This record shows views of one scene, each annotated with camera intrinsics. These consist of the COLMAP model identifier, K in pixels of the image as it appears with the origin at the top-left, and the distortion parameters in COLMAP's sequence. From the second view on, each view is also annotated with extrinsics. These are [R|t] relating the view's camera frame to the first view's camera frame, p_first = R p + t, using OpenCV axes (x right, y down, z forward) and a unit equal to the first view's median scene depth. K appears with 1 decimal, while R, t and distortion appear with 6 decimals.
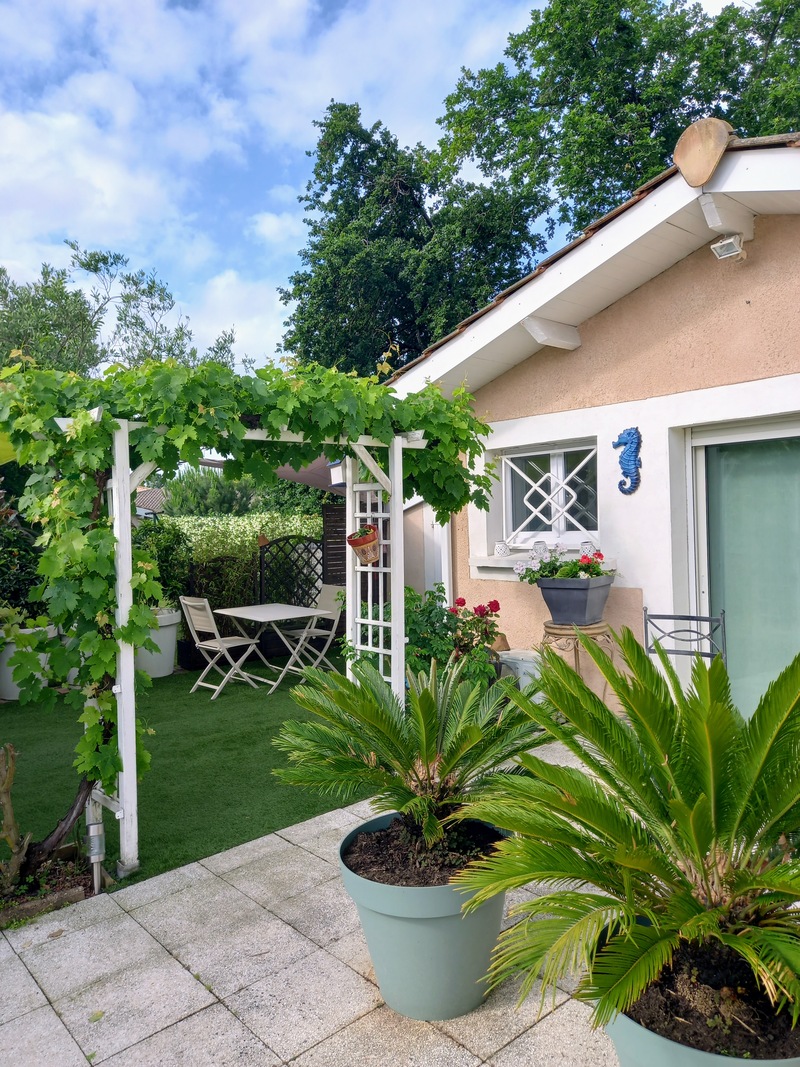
lens RADIAL K [[757.4, 0, 400.0], [0, 757.4, 533.5], [0, 0, 1]] dist [0.001446, -0.003210]
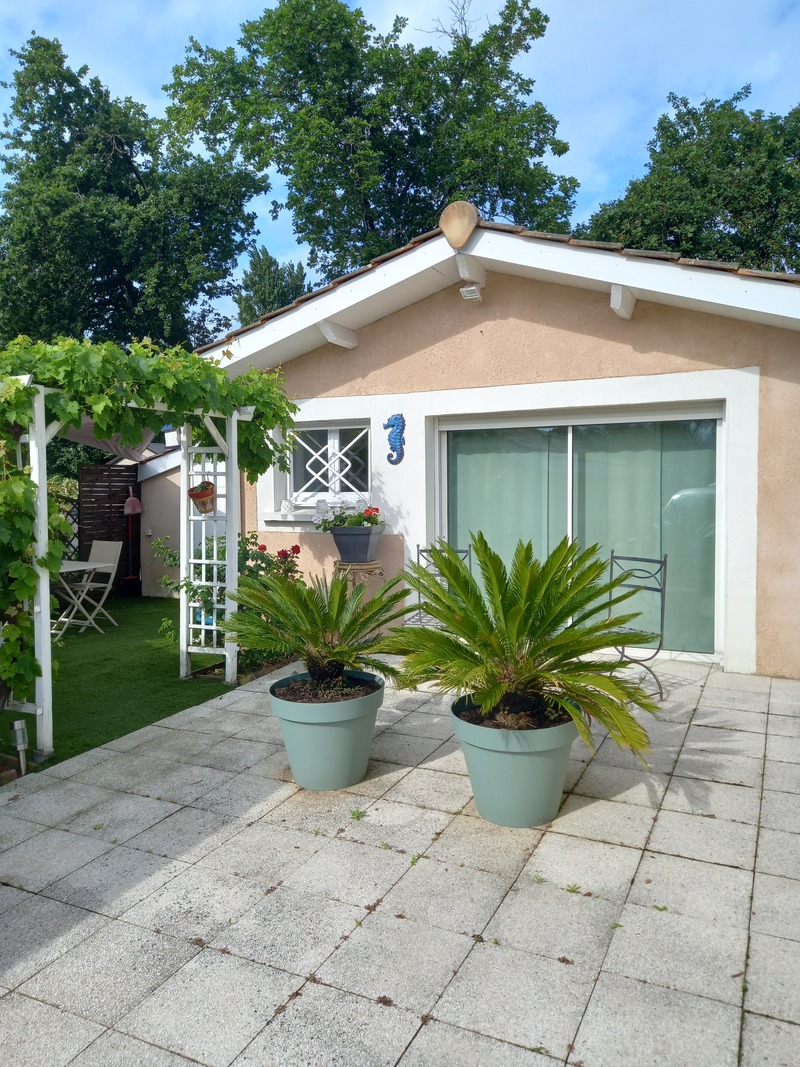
lens RADIAL K [[774.6, 0, 400.0], [0, 774.6, 533.5], [0, 0, 1]] dist [-0.030978, -0.007480]
pose [[0.915333, 0.001873, 0.402693, -0.234378], [-0.016595, 0.999315, 0.033074, 0.024028], [-0.402356, -0.036957, 0.914737, -0.245370]]
